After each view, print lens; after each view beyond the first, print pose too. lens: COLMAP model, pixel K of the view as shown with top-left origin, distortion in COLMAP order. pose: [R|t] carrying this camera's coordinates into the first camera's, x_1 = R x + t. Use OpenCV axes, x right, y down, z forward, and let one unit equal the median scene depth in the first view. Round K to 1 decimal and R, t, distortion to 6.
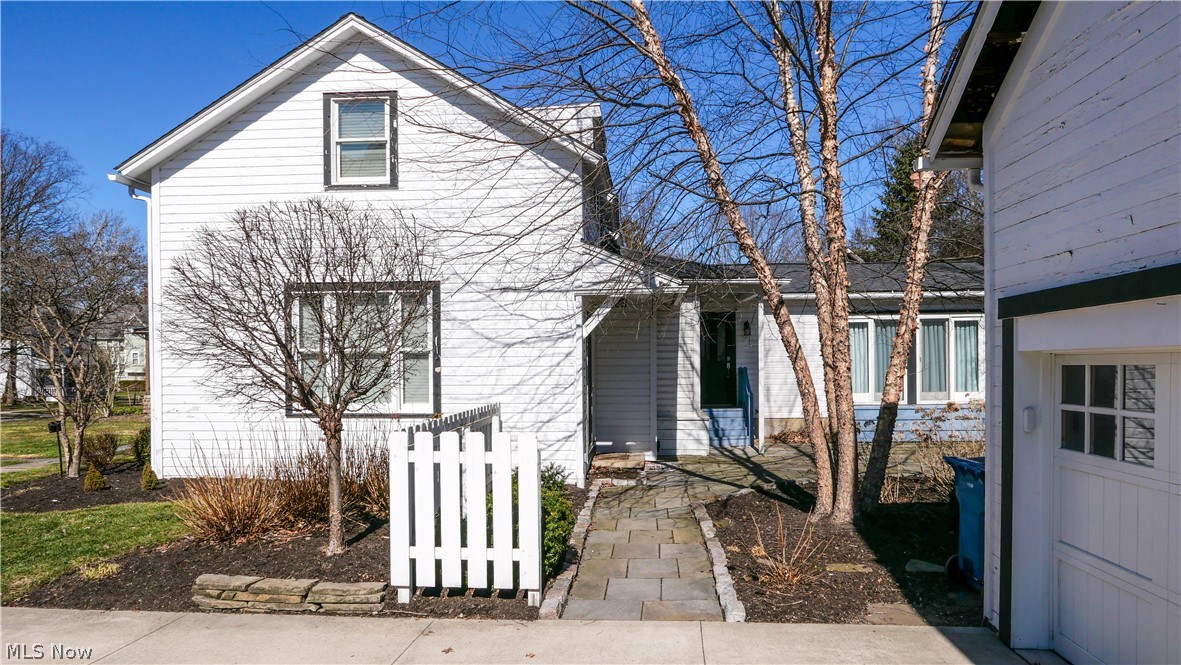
lens RADIAL K [[791.1, 0, 591.4], [0, 791.1, 338.8], [0, 0, 1]] dist [-0.004796, 0.000190]
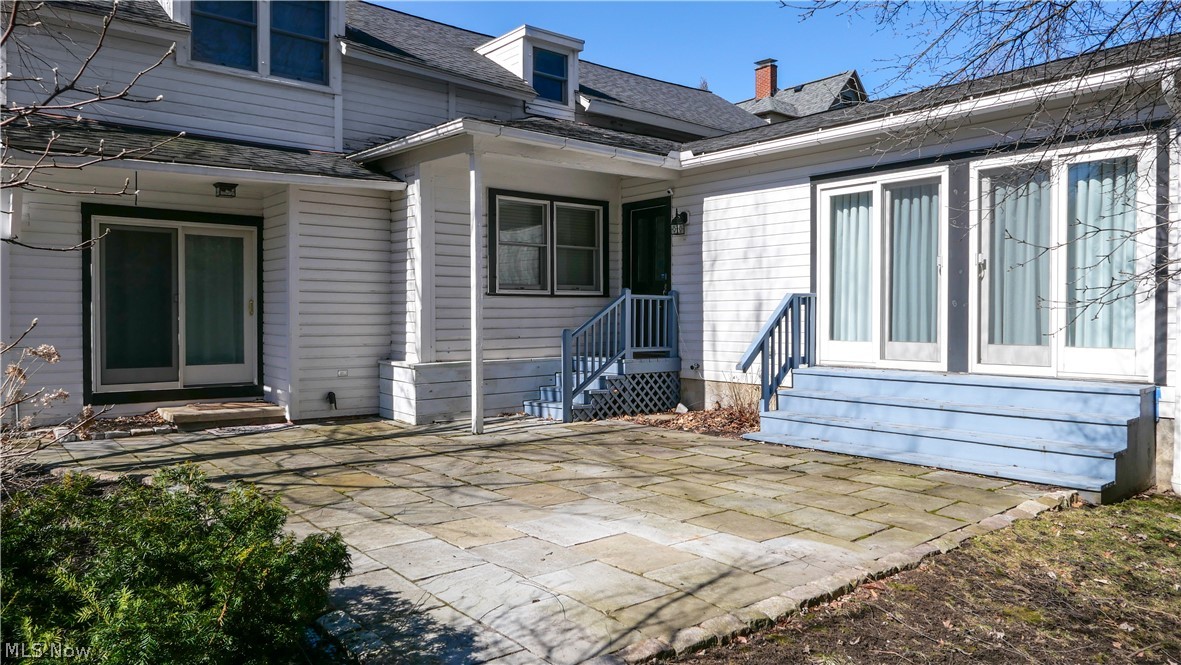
lens RADIAL K [[791.1, 0, 589.5], [0, 791.1, 328.3], [0, 0, 1]] dist [-0.004796, 0.000190]
pose [[0.690184, 0.024640, -0.723214, 0.579377], [0.013146, 0.998828, 0.046576, 0.036421], [0.723514, -0.041654, 0.689052, 0.560788]]
